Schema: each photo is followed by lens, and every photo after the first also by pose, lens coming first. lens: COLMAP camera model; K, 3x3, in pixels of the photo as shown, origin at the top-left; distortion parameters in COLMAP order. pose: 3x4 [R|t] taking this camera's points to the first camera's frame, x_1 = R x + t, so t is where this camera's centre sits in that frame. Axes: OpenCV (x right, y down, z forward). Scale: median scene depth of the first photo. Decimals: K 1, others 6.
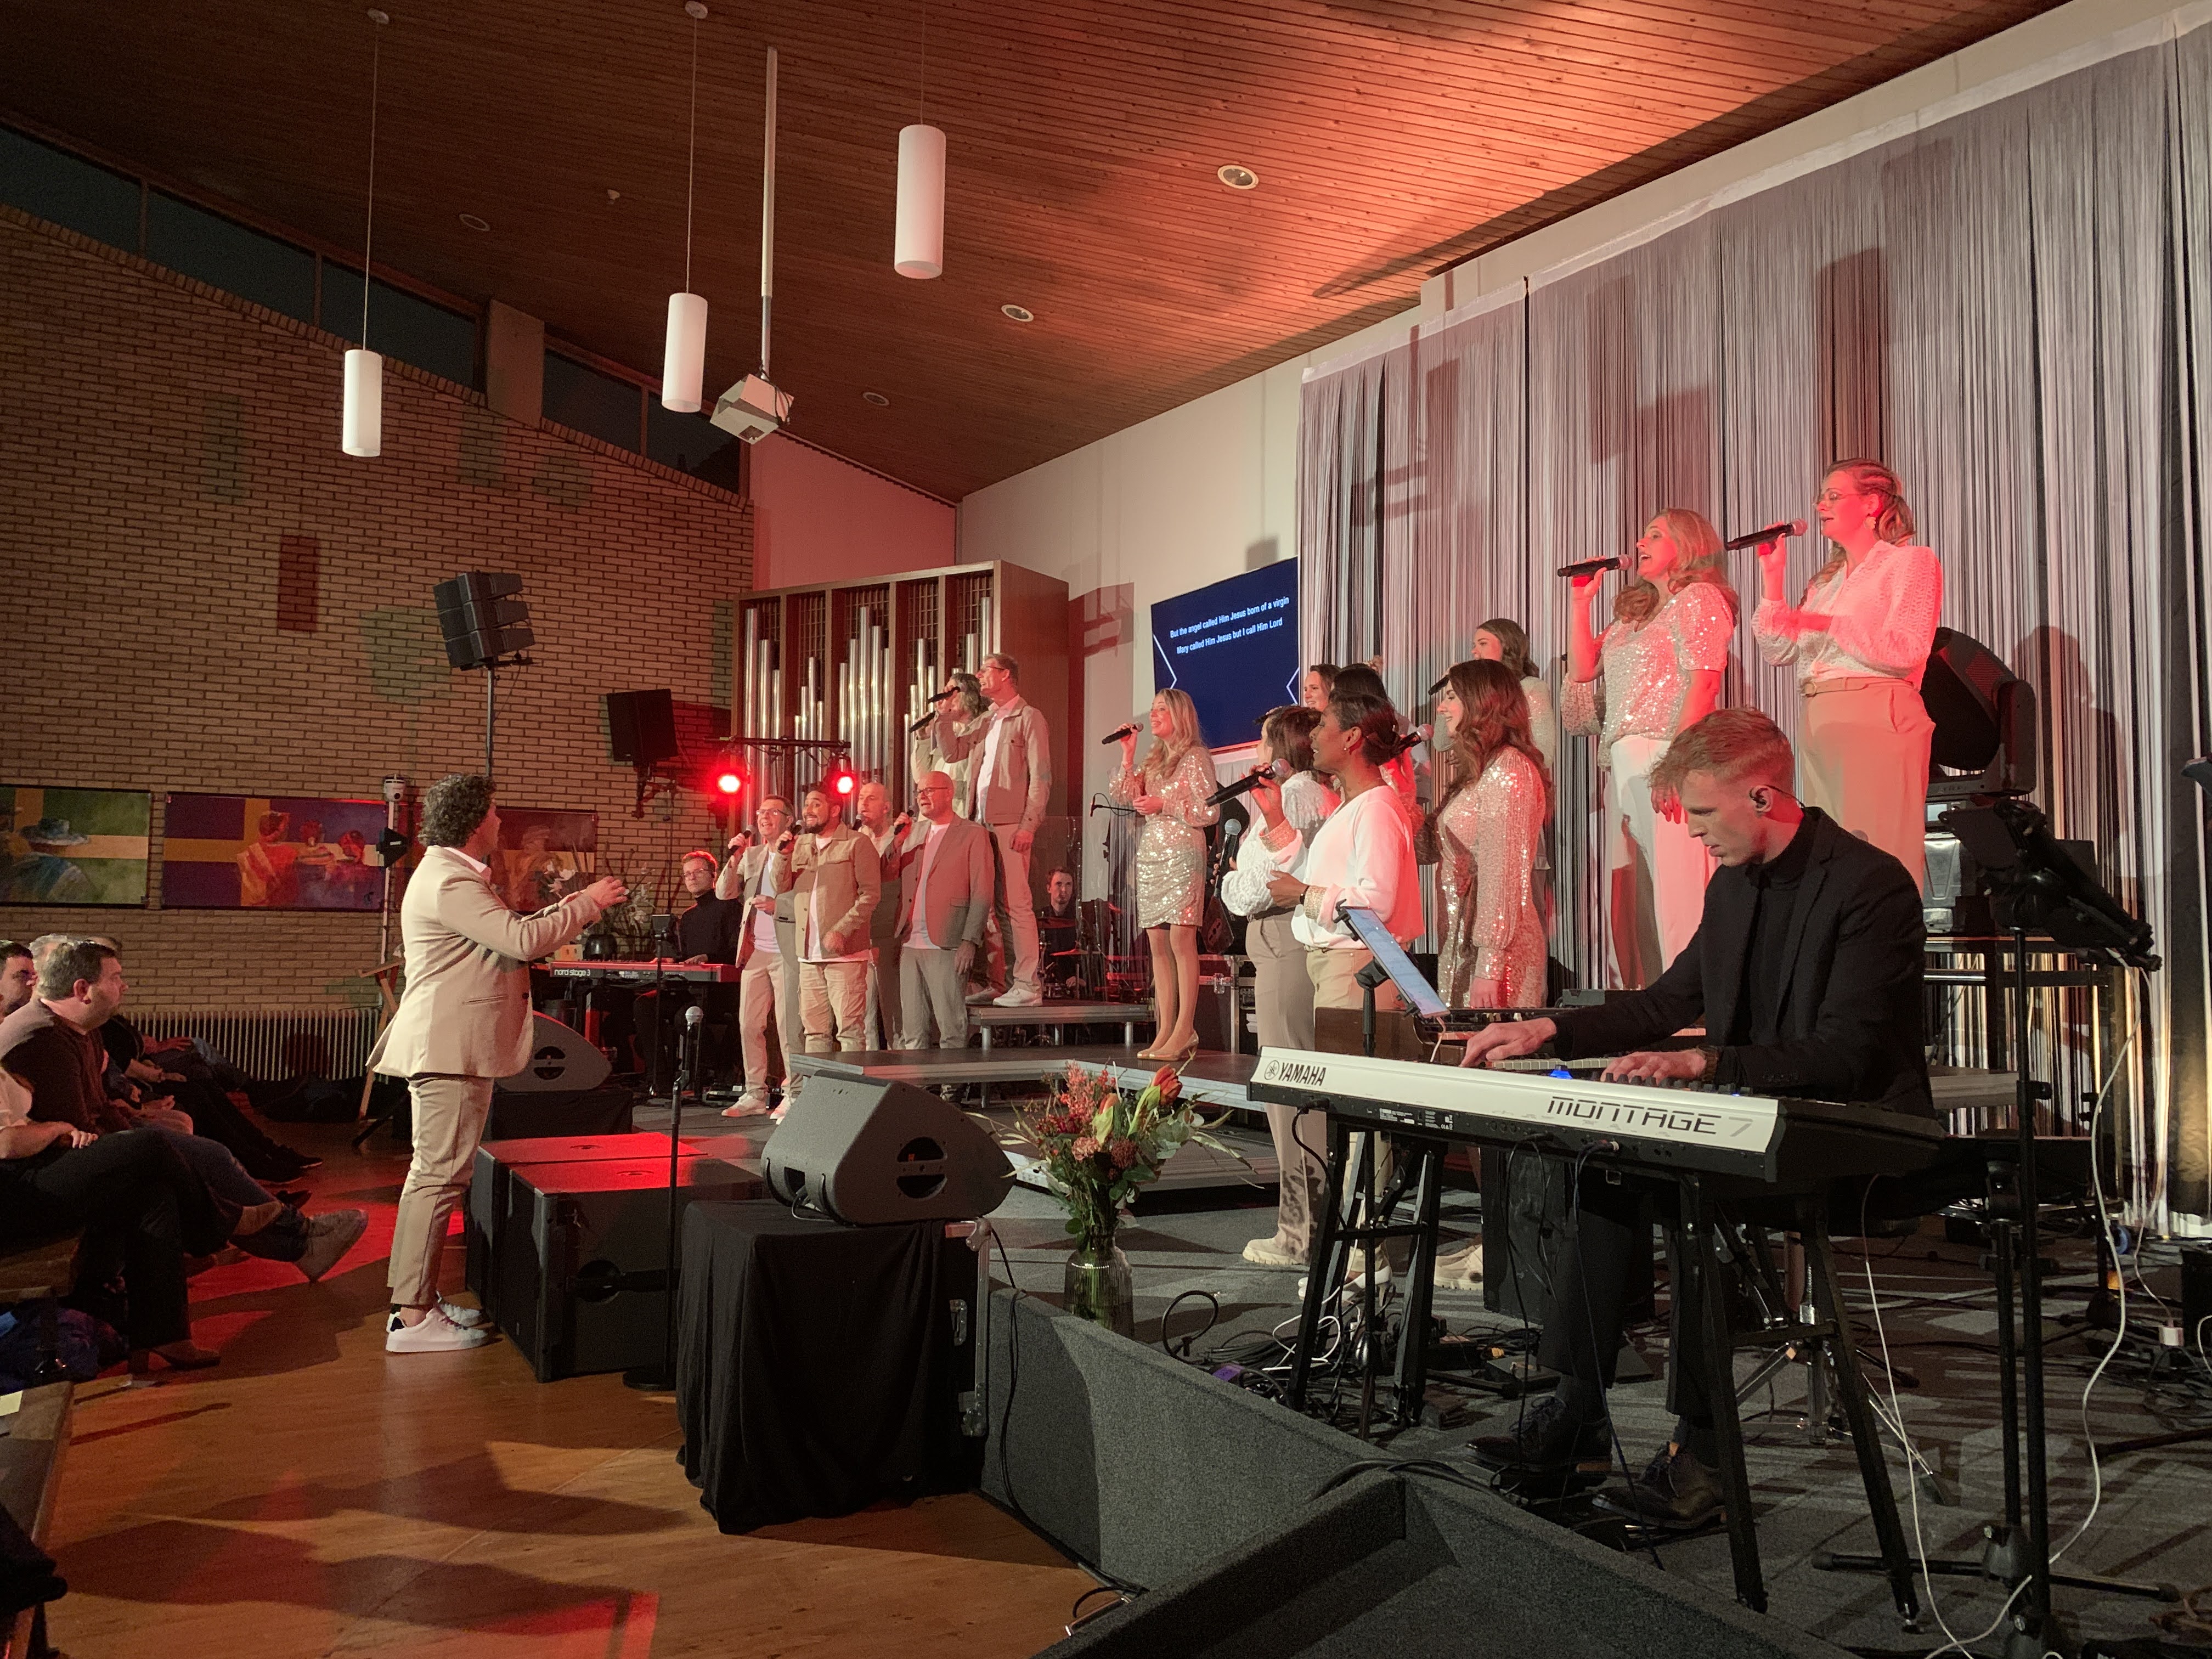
lens RADIAL K [[1674.3, 0, 1106.0], [0, 1674.3, 829.5], [0, 0, 1]] dist [0.023527, -0.046431]
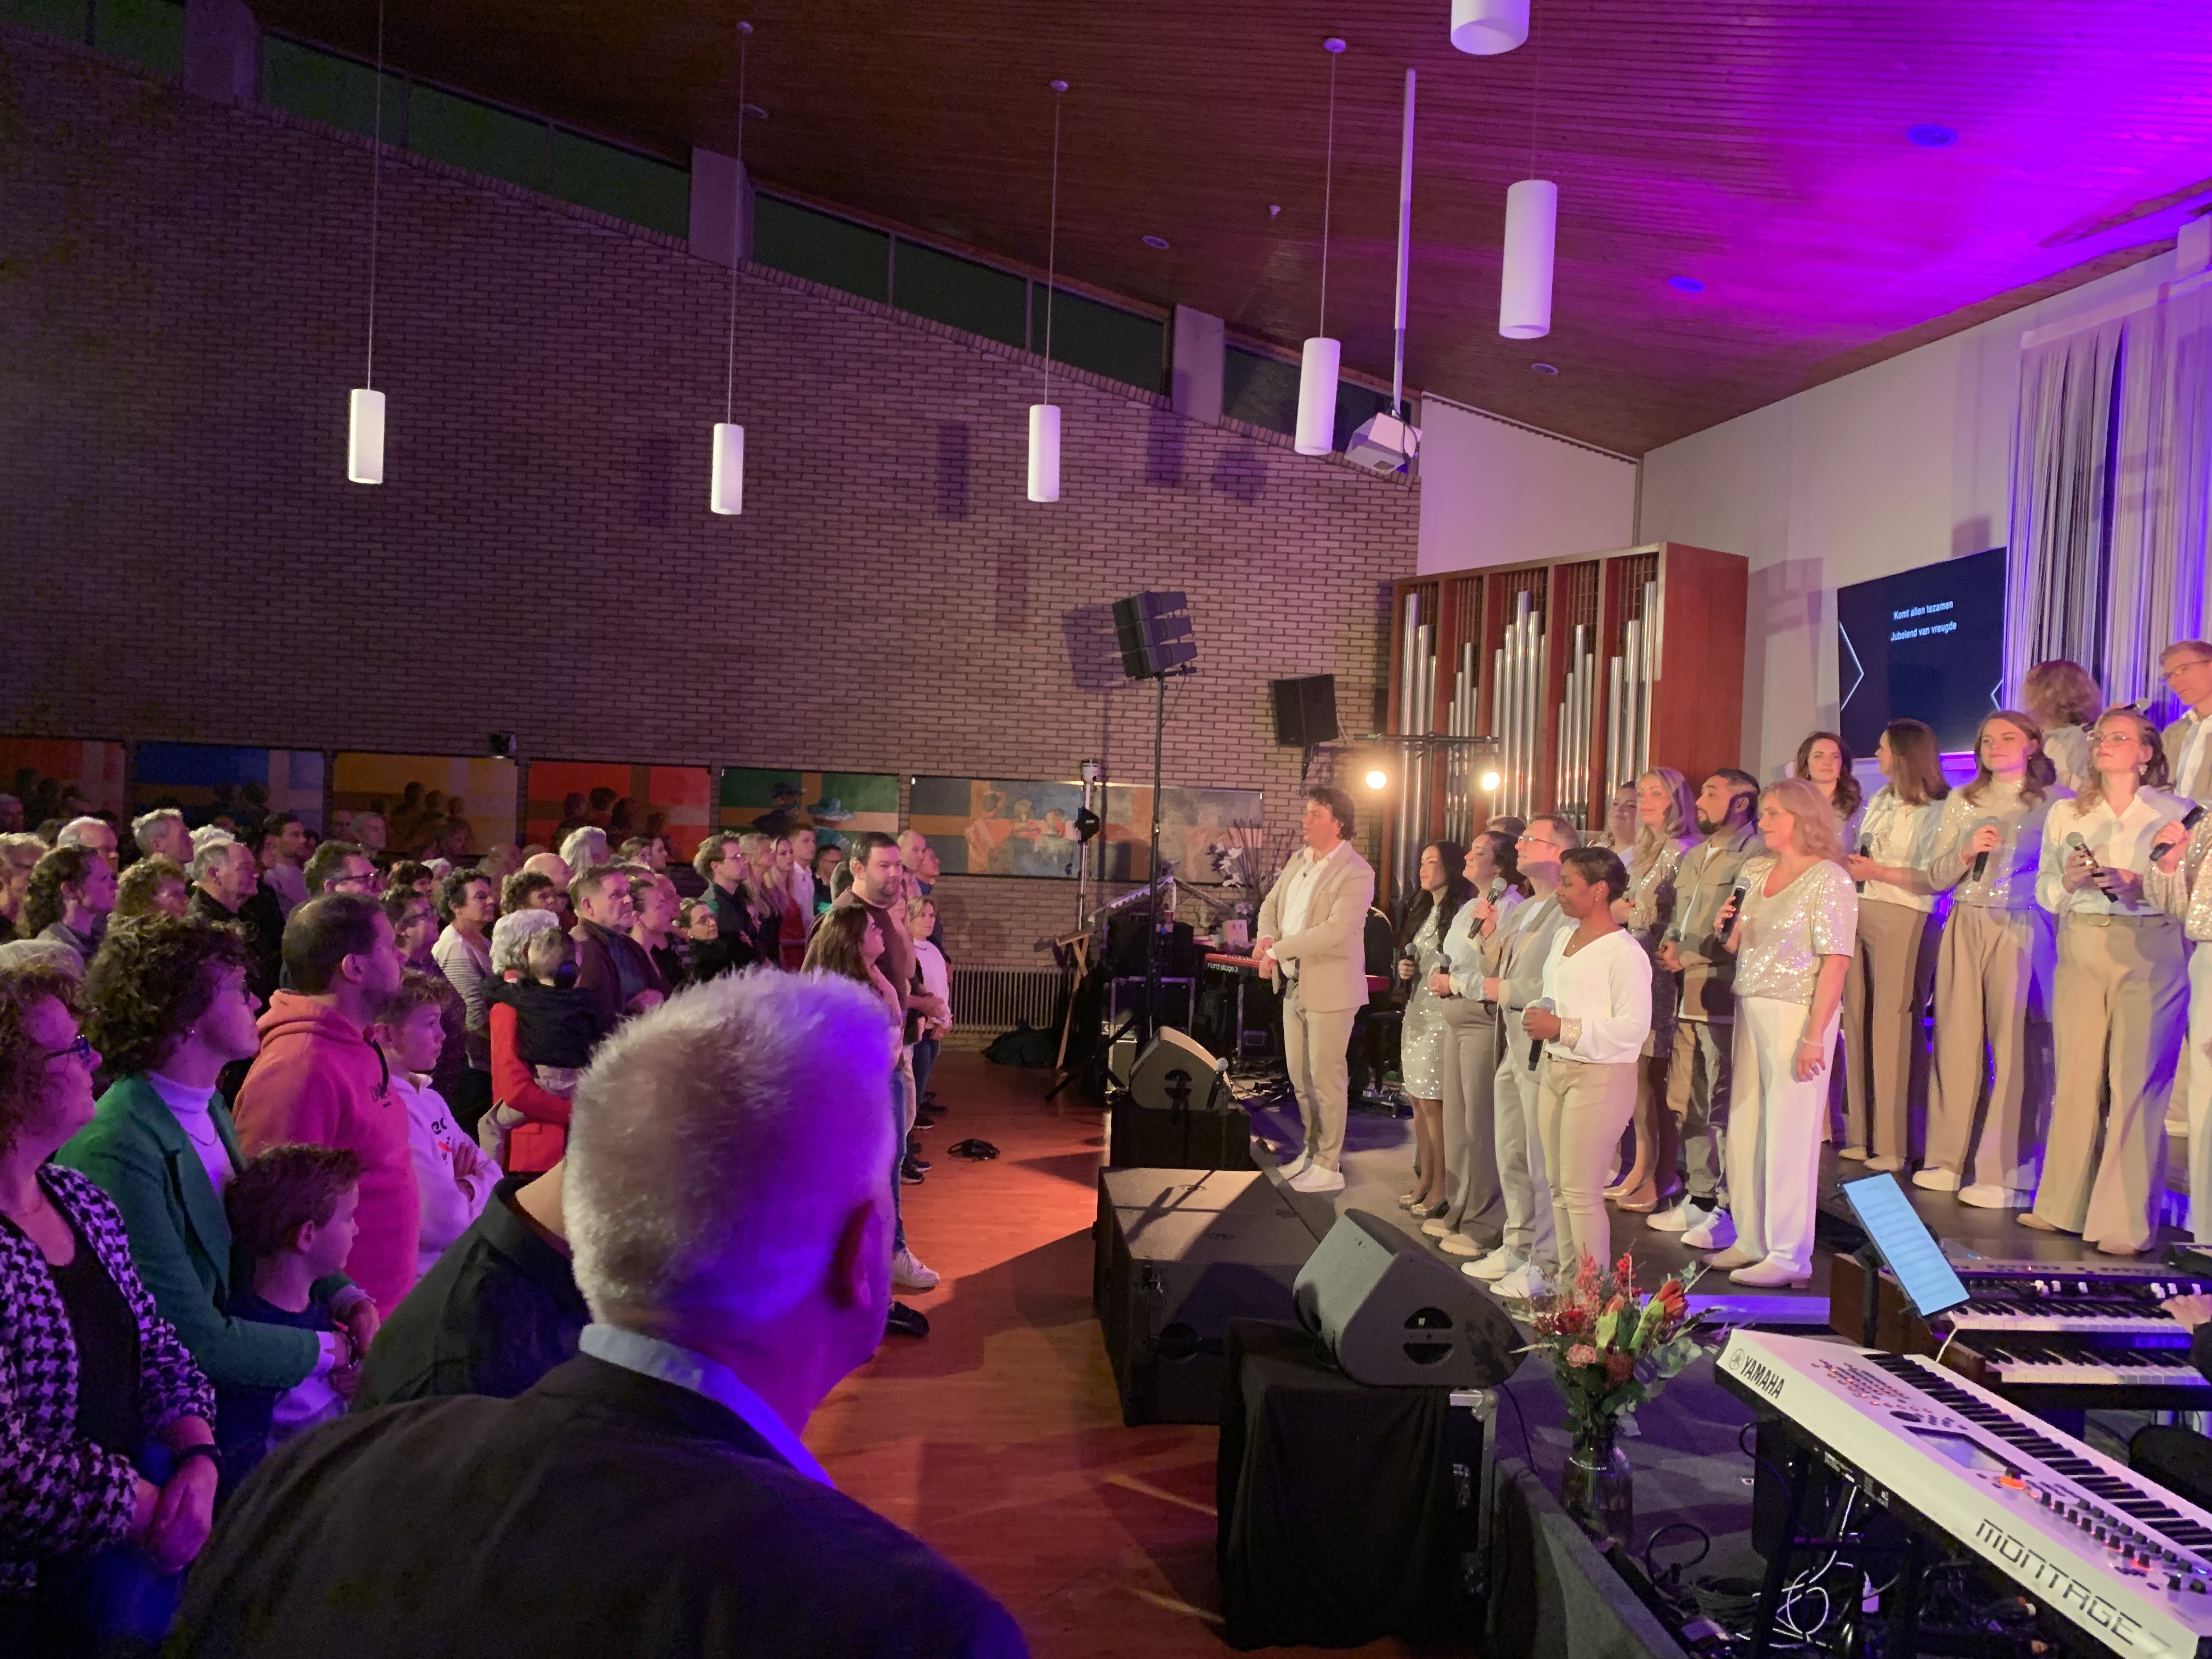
lens RADIAL K [[1674.3, 0, 1106.0], [0, 1674.3, 829.5], [0, 0, 1]] dist [0.023527, -0.046431]
pose [[0.905707, 0.037066, -0.422280, 0.057949], [0.001009, 0.995979, 0.089587, -0.087173], [0.423903, -0.081565, 0.902027, -0.001578]]
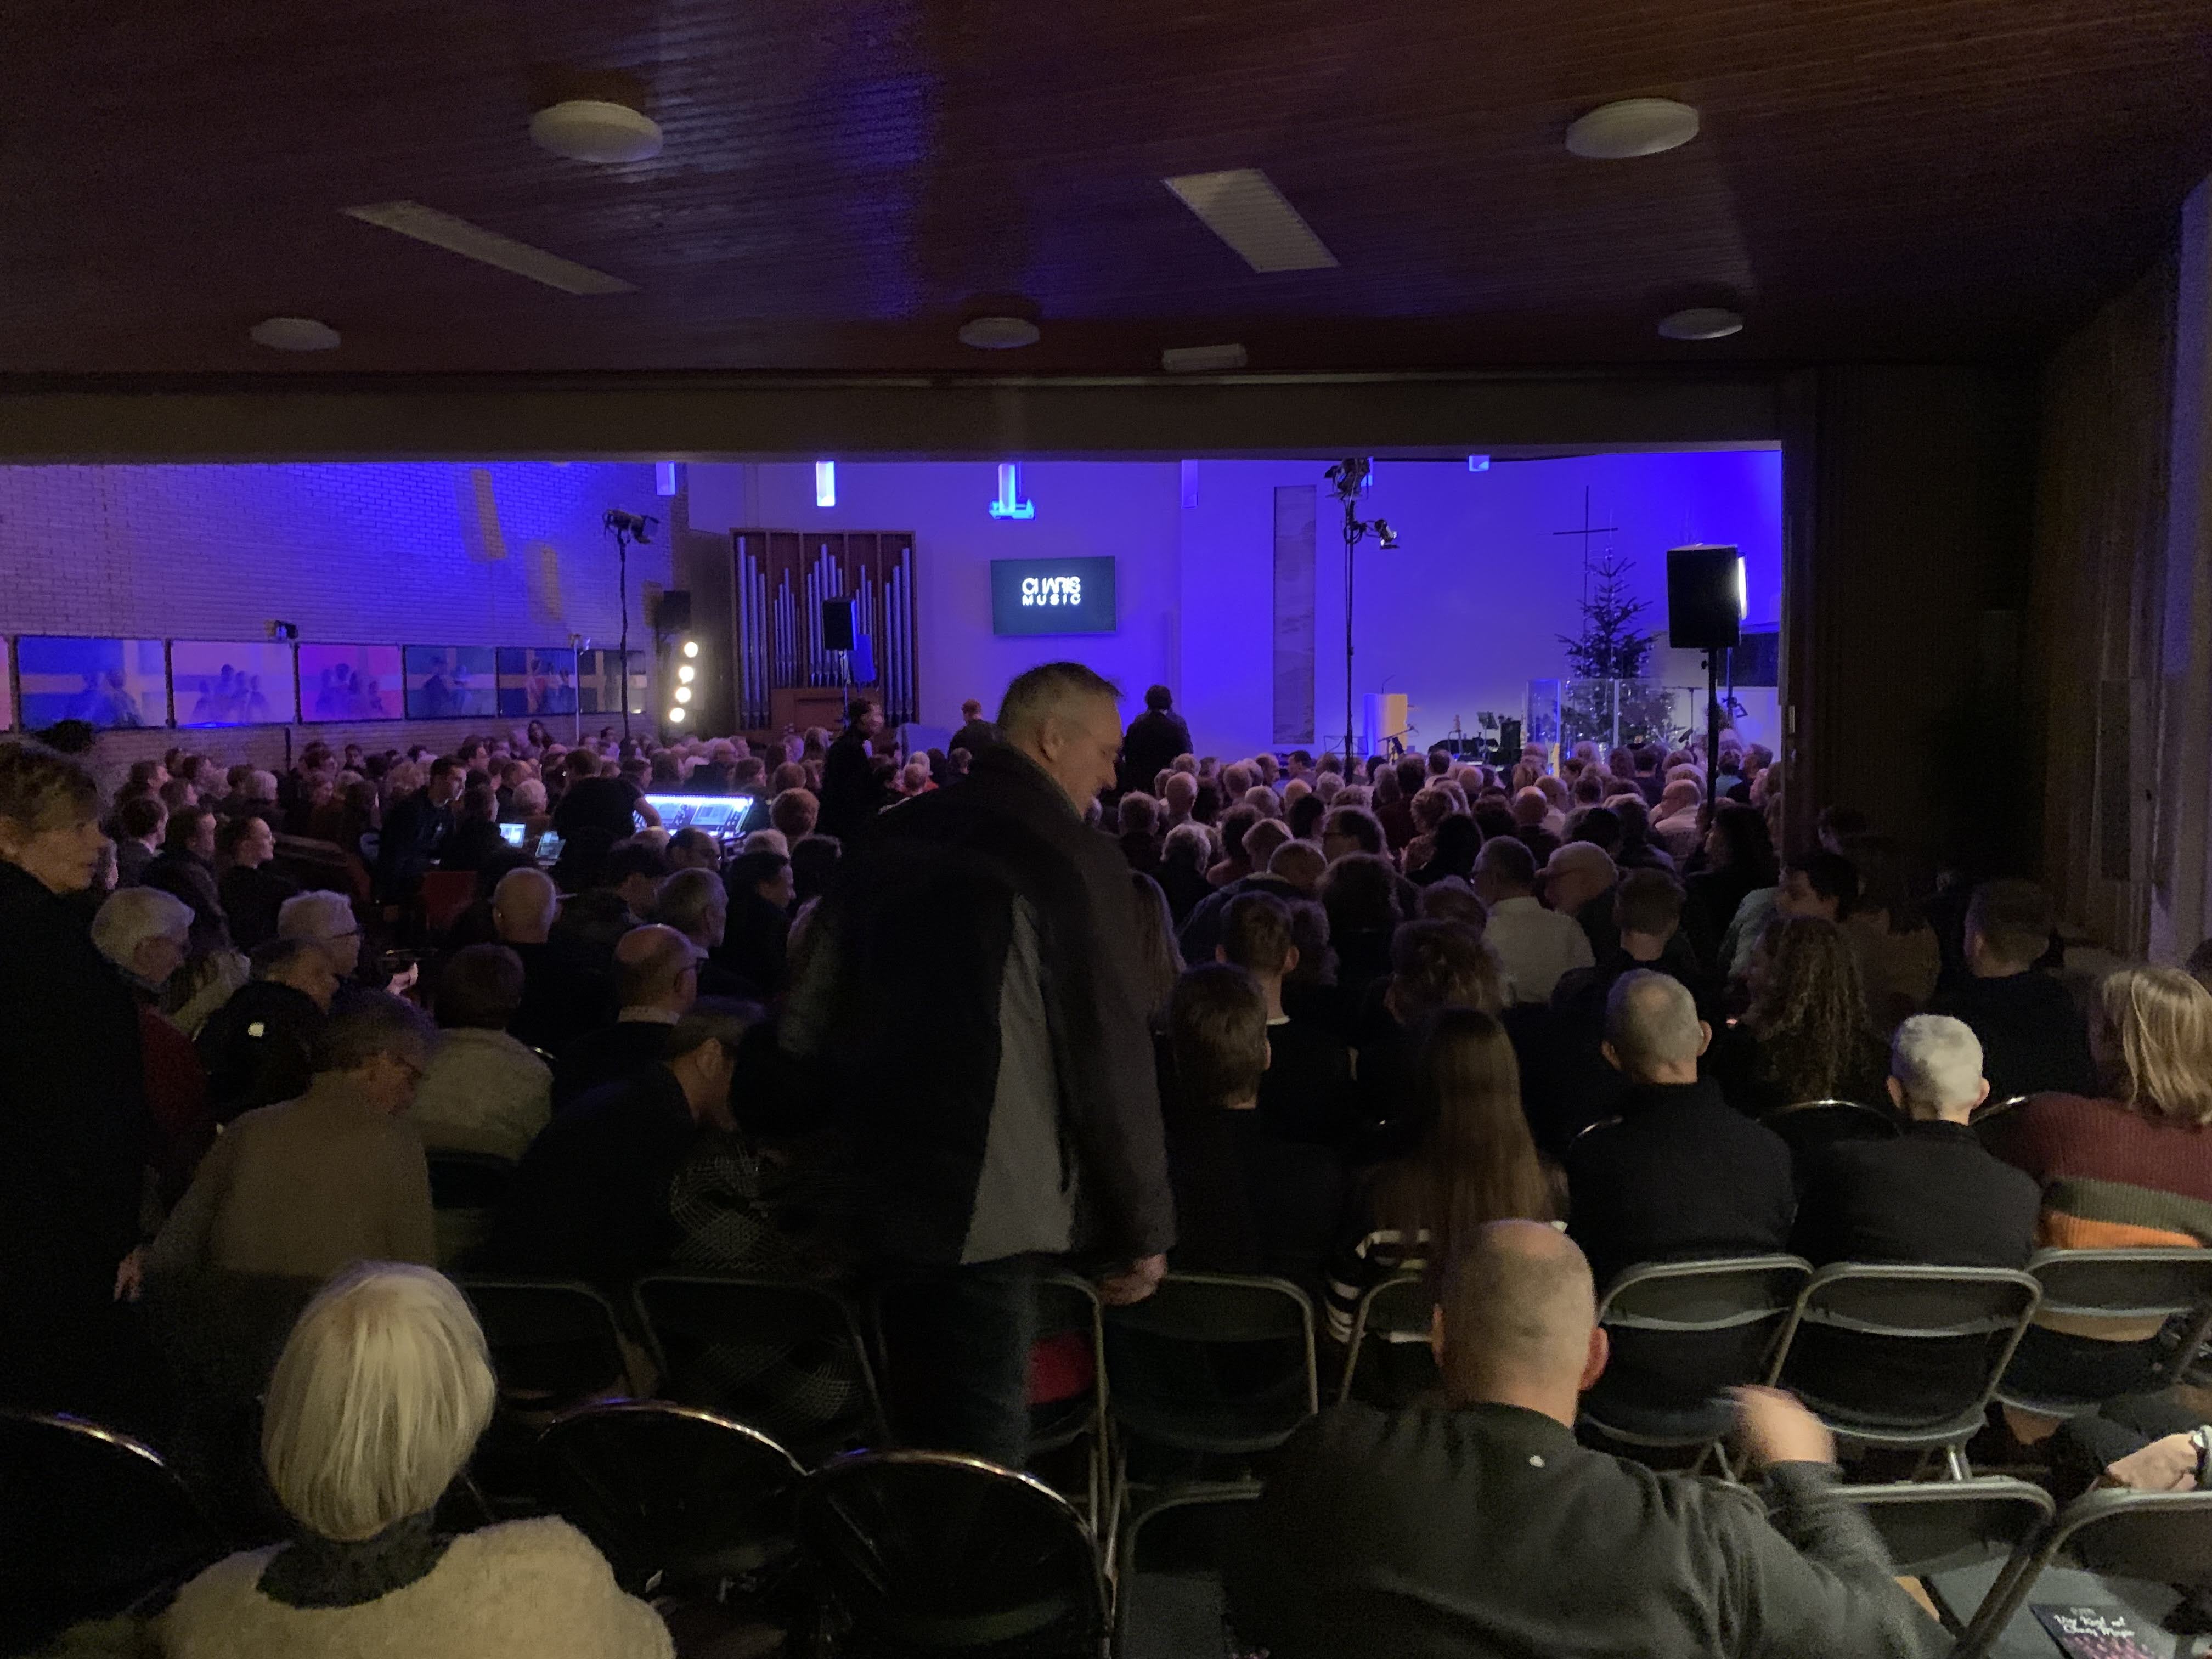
lens RADIAL K [[1674.3, 0, 1106.0], [0, 1674.3, 829.5], [0, 0, 1]] dist [0.023527, -0.046431]
pose [[0.737549, -0.077357, 0.670849, -1.229468], [-0.030919, 0.988507, 0.147980, -0.107370], [-0.674586, -0.129885, 0.726680, -0.638146]]
